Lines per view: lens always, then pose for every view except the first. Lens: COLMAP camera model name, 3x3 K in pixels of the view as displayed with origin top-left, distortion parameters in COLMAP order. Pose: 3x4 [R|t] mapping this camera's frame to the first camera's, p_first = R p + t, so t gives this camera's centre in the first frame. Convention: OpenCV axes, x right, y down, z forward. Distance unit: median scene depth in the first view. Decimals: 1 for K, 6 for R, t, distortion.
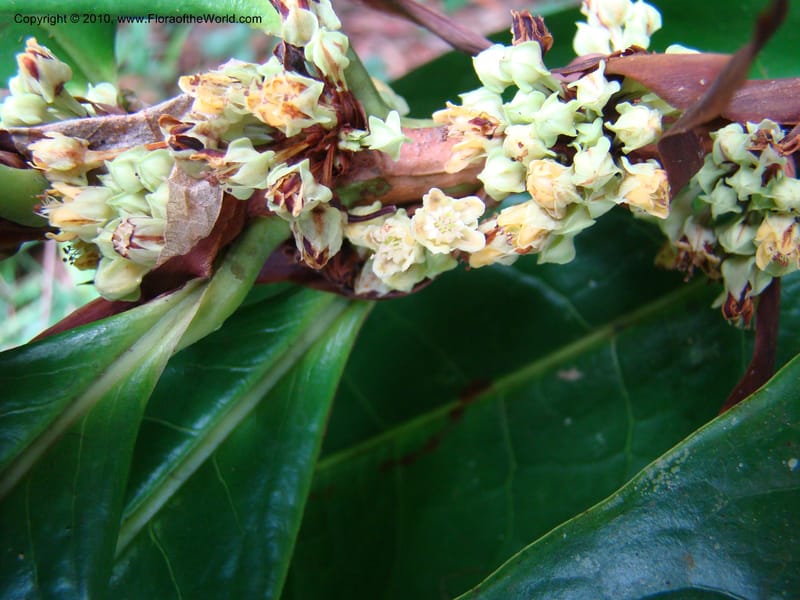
lens RADIAL K [[753.2, 0, 400.0], [0, 753.2, 300.0], [0, 0, 1]] dist [-0.159975, -0.001490]
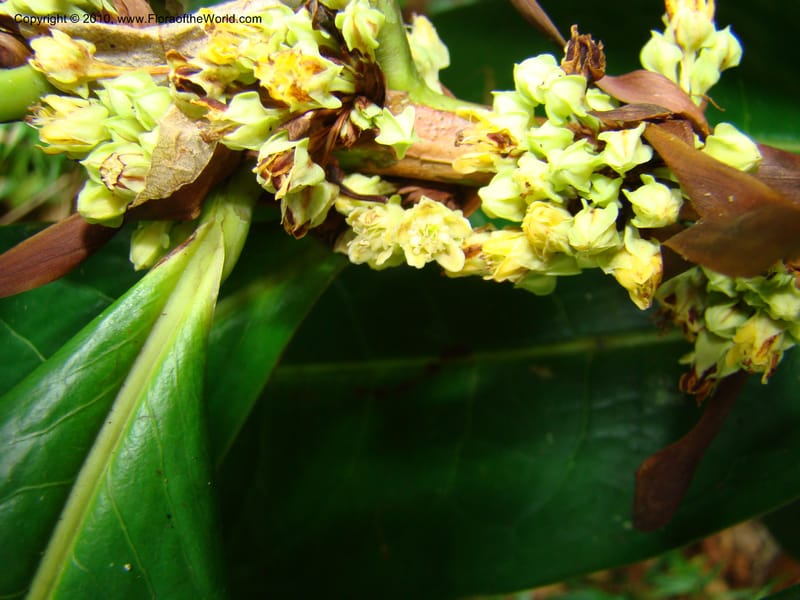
lens RADIAL K [[753.2, 0, 400.0], [0, 753.2, 300.0], [0, 0, 1]] dist [-0.159975, -0.001490]
pose [[0.957410, 0.288690, 0.004969, 0.043574], [-0.279718, 0.923111, 0.263863, -0.273824], [0.071588, -0.254014, 0.964547, 0.035428]]
